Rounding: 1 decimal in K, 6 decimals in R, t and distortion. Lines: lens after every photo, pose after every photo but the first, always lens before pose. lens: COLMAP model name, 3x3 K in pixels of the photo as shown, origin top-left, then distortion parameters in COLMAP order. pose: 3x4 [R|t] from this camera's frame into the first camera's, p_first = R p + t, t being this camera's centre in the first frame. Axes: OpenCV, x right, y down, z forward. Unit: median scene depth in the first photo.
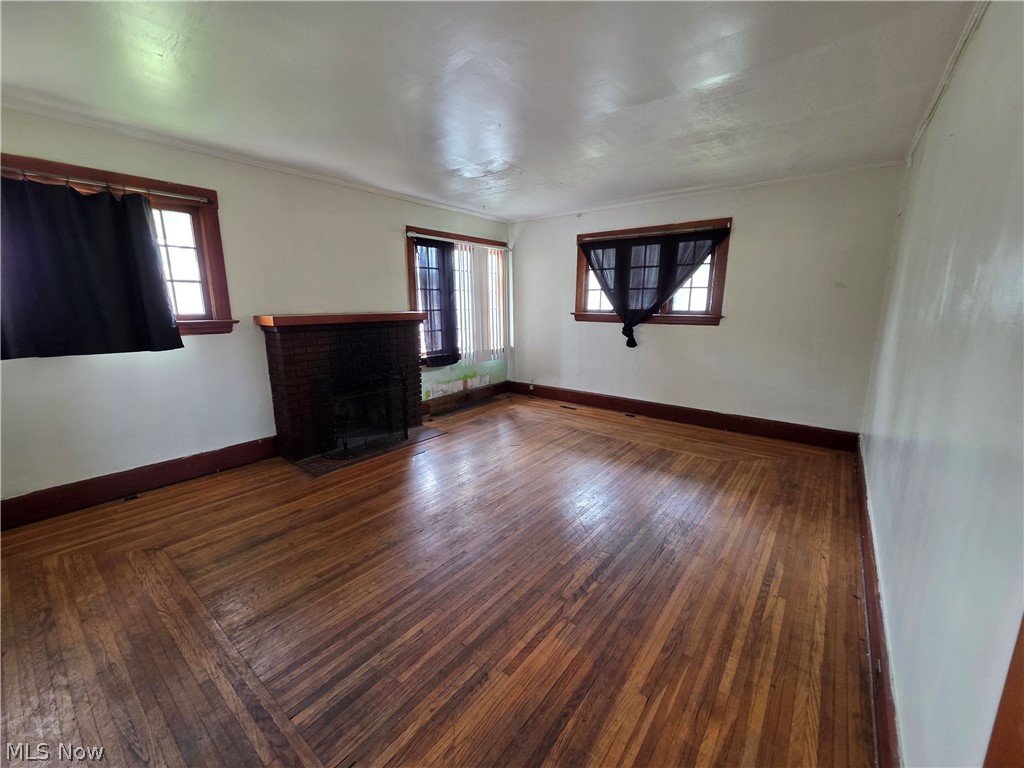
lens RADIAL K [[406.5, 0, 509.7], [0, 406.5, 384.6], [0, 0, 1]] dist [0.000505, 0.000005]
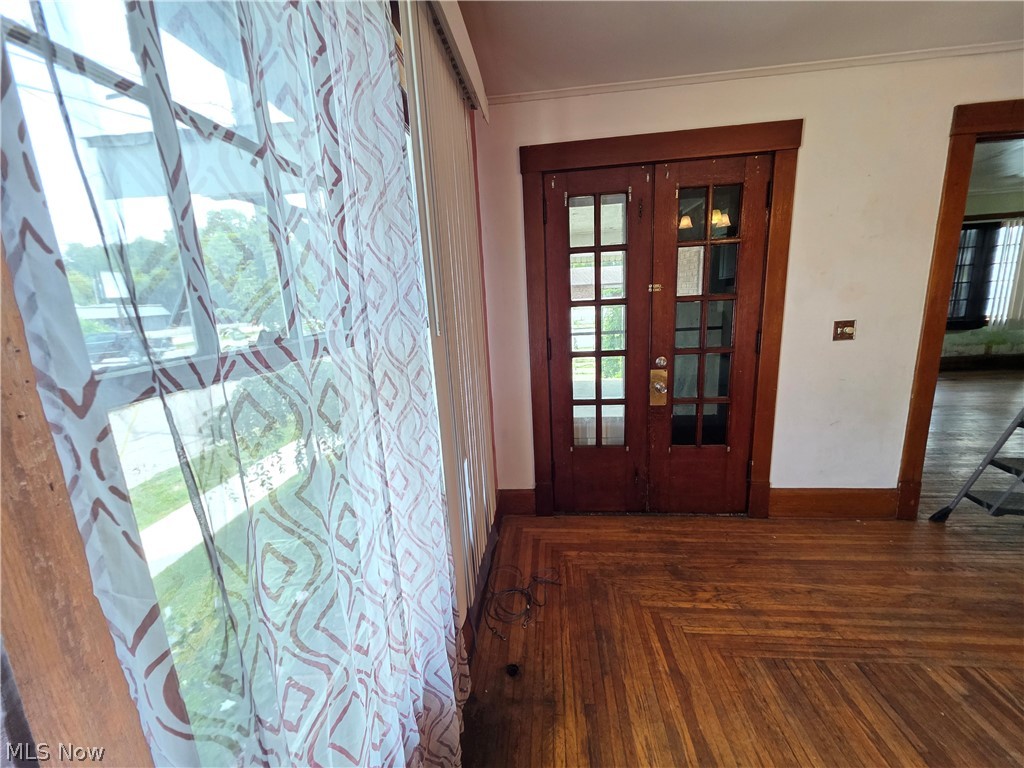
lens RADIAL K [[410.0, 0, 508.8], [0, 410.0, 385.5], [0, 0, 1]] dist [0.001509, -0.000222]
pose [[0.540639, 0.147207, -0.828275, 0.167573], [-0.115220, 0.988250, 0.100431, 0.181718], [0.833327, 0.041136, 0.551248, -0.931303]]
